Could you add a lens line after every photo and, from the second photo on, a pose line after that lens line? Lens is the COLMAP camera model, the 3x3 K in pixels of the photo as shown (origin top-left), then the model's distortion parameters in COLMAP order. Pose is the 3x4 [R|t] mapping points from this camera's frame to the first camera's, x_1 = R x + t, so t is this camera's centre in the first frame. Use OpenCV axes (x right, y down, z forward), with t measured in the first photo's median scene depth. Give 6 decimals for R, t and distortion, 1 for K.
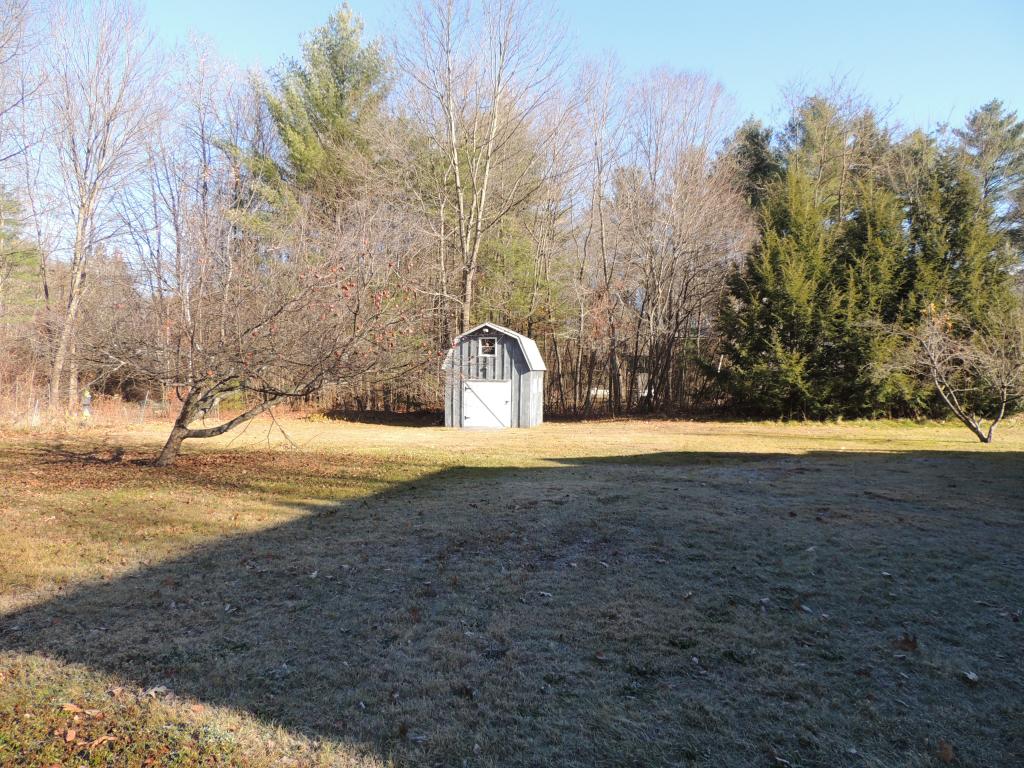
lens RADIAL K [[722.5, 0, 512.1], [0, 722.5, 385.0], [0, 0, 1]] dist [-0.022735, 0.000910]
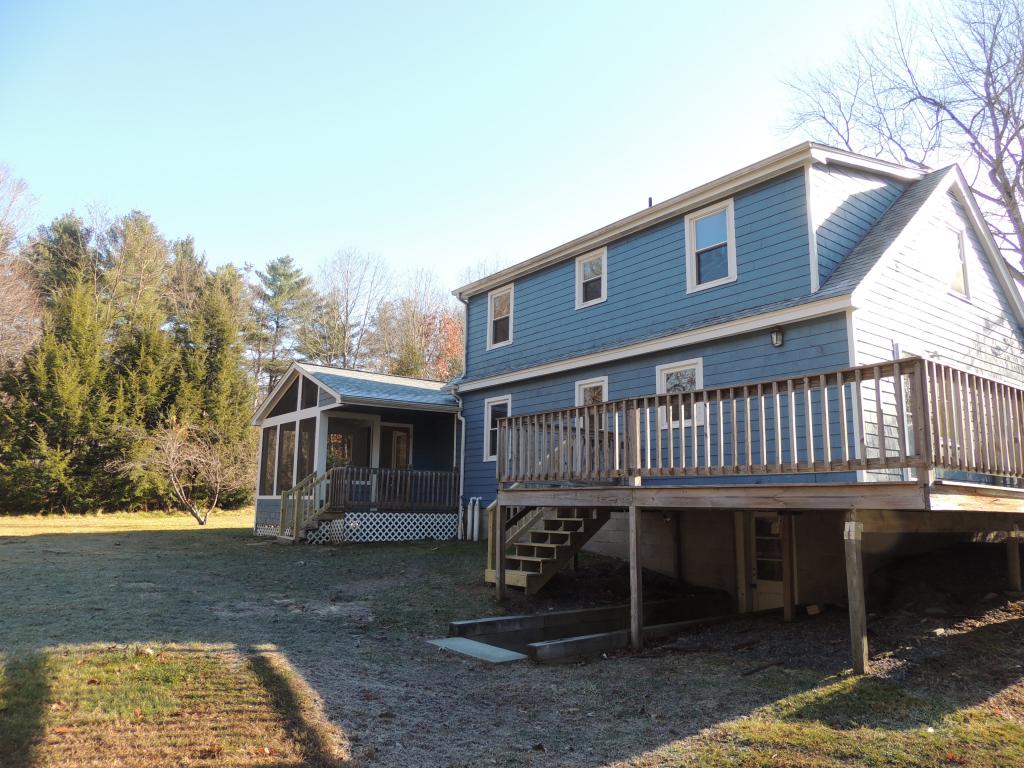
lens RADIAL K [[722.5, 0, 512.2], [0, 722.5, 387.7], [0, 0, 1]] dist [-0.022735, 0.000910]
pose [[0.640900, 0.111136, 0.759536, 0.000628], [-0.003585, 0.989886, -0.141817, 0.011585], [-0.767616, 0.088168, 0.634817, -0.207411]]
